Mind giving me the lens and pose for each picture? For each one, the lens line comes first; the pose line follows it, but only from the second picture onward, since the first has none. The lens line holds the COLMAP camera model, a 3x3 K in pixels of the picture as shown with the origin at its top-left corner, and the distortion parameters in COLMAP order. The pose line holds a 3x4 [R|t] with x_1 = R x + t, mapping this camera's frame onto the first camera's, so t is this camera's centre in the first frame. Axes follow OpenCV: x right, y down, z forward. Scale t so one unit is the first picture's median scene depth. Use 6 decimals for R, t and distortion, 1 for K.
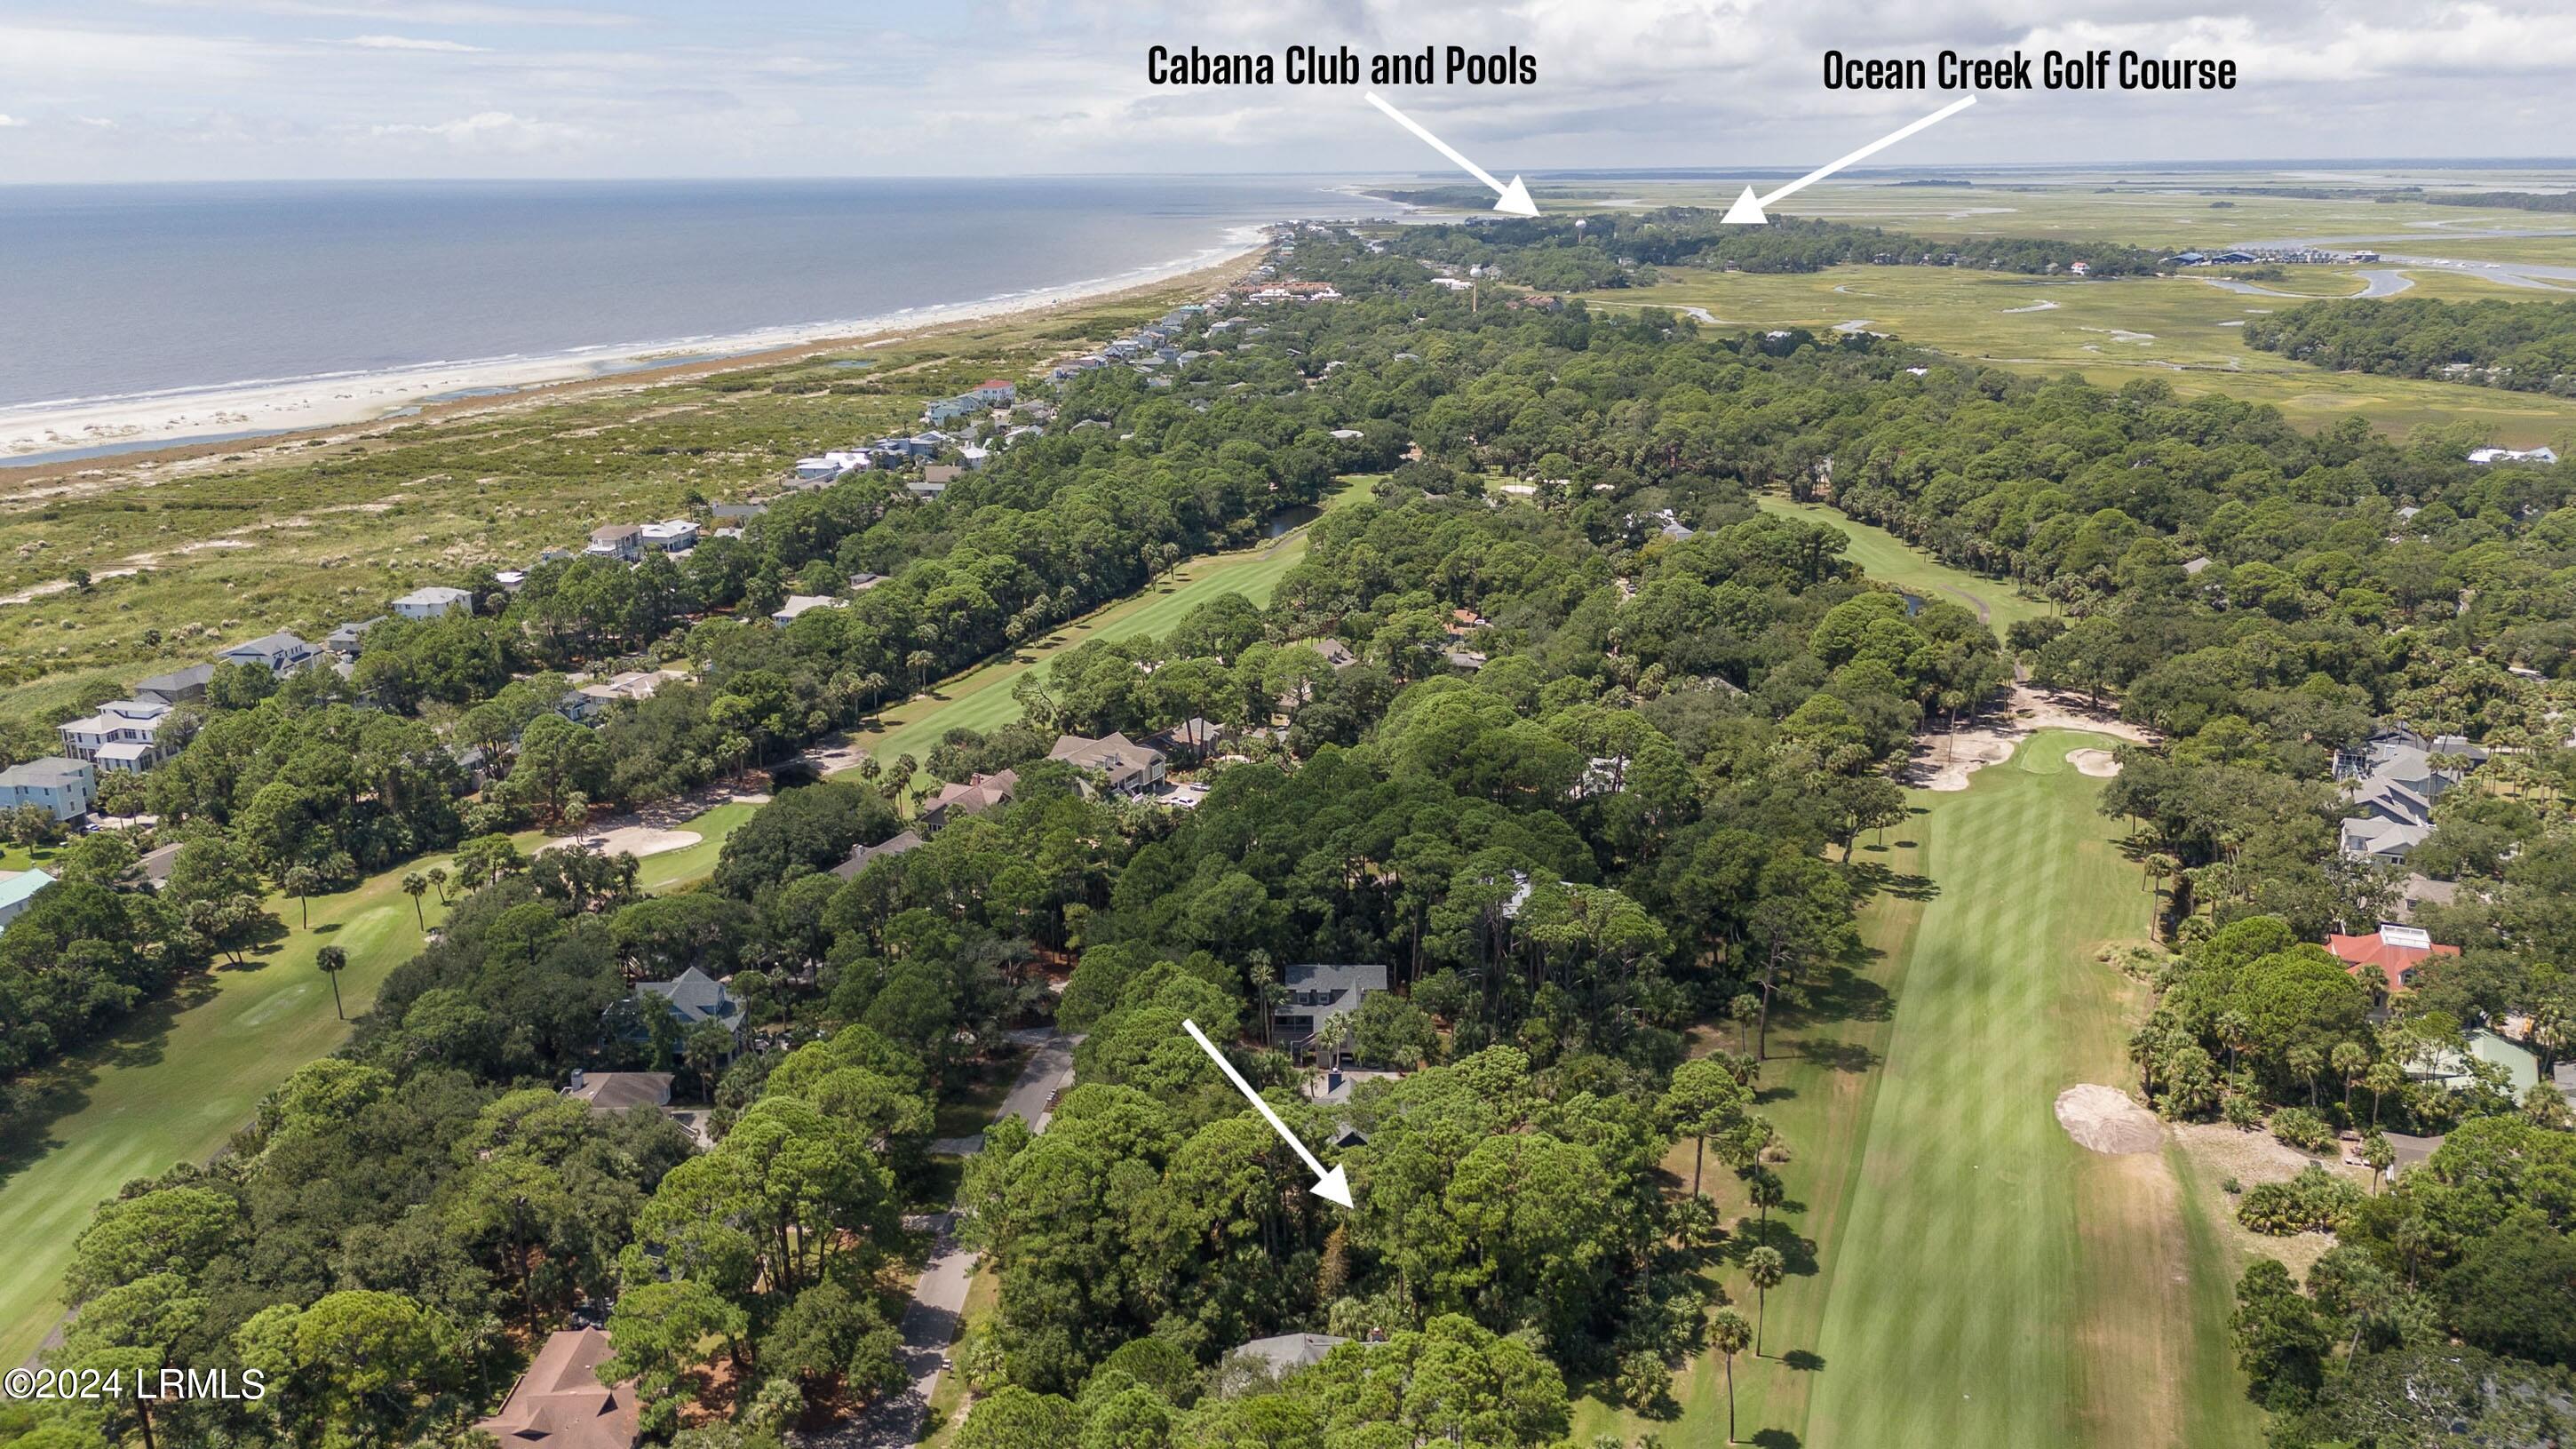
lens RADIAL K [[1912.5, 0, 1276.2], [0, 1912.5, 735.2], [0, 0, 1]] dist [0.073082, -0.086317]
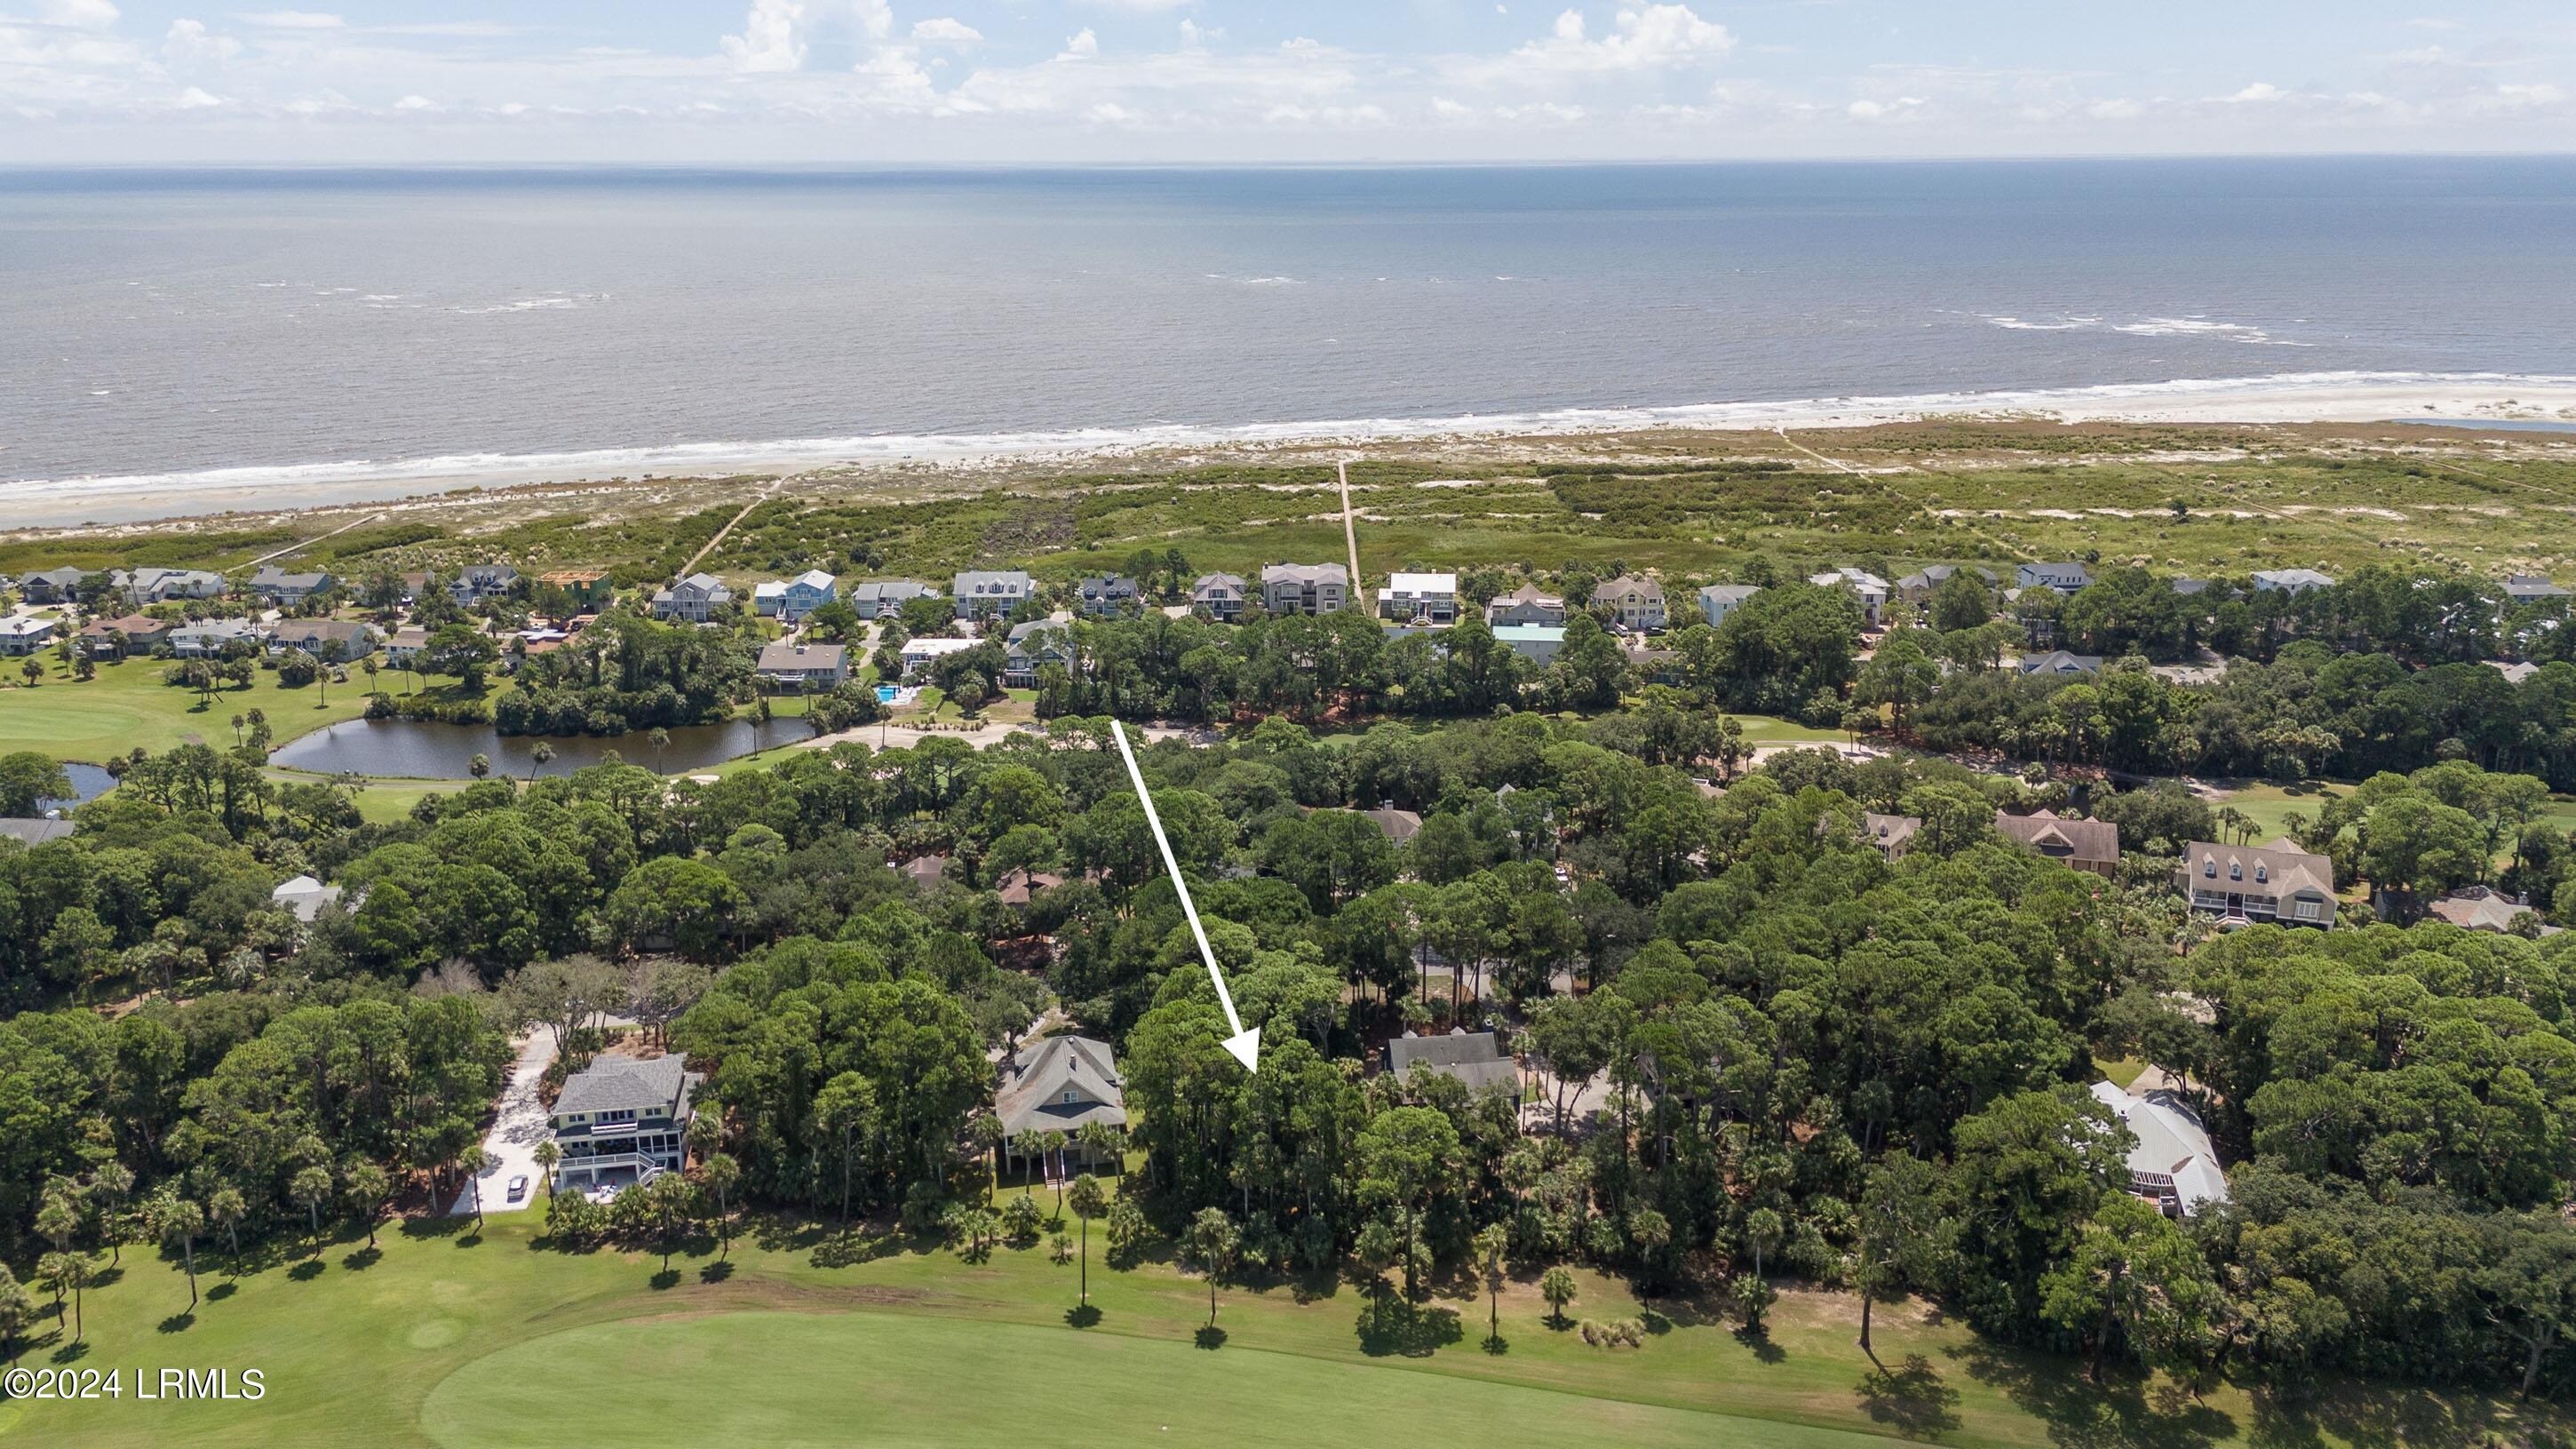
lens RADIAL K [[1912.5, 0, 1276.2], [0, 1912.5, 735.2], [0, 0, 1]] dist [0.073082, -0.086317]
pose [[0.129770, 0.290960, -0.947894, 0.107457], [-0.276211, 0.928744, 0.247267, -0.022203], [0.952296, 0.229731, 0.200889, 0.069678]]
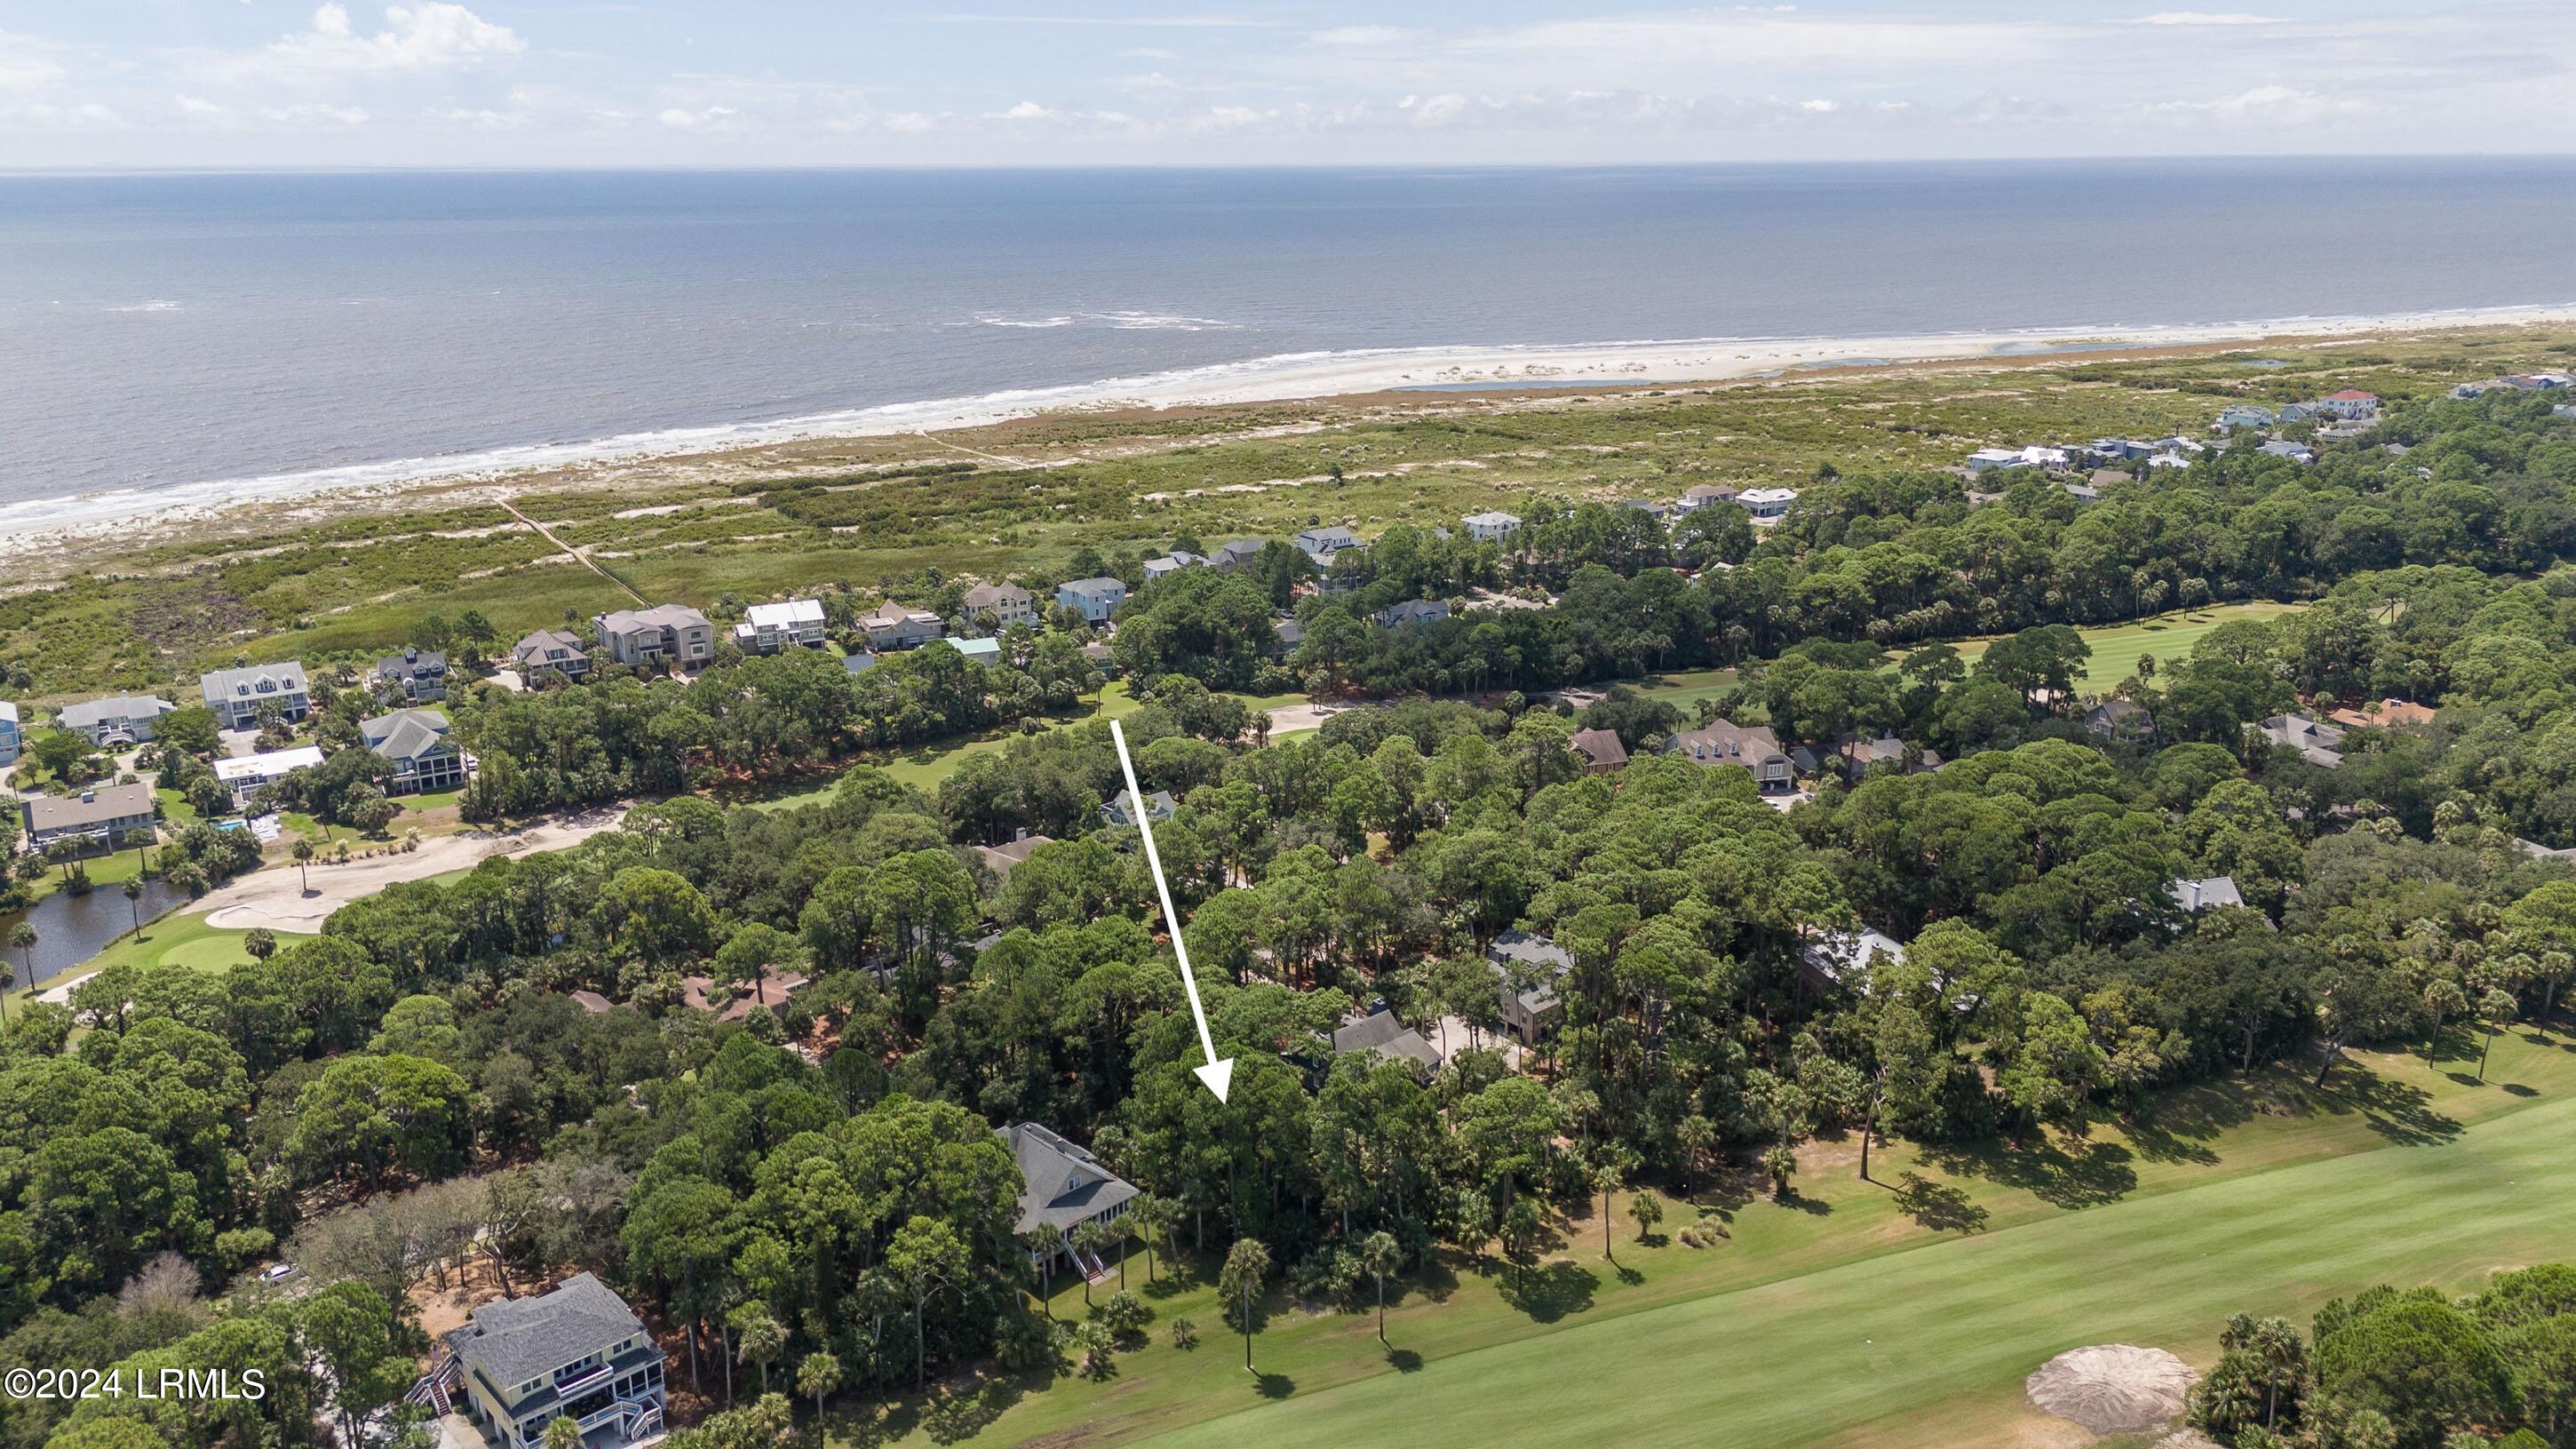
lens RADIAL K [[1912.5, 0, 1276.2], [0, 1912.5, 735.2], [0, 0, 1]] dist [0.073082, -0.086317]
pose [[0.654452, 0.218788, -0.723757, 0.082342], [-0.210710, 0.972073, 0.103319, -0.007883], [0.726150, 0.084885, 0.682277, 0.021814]]
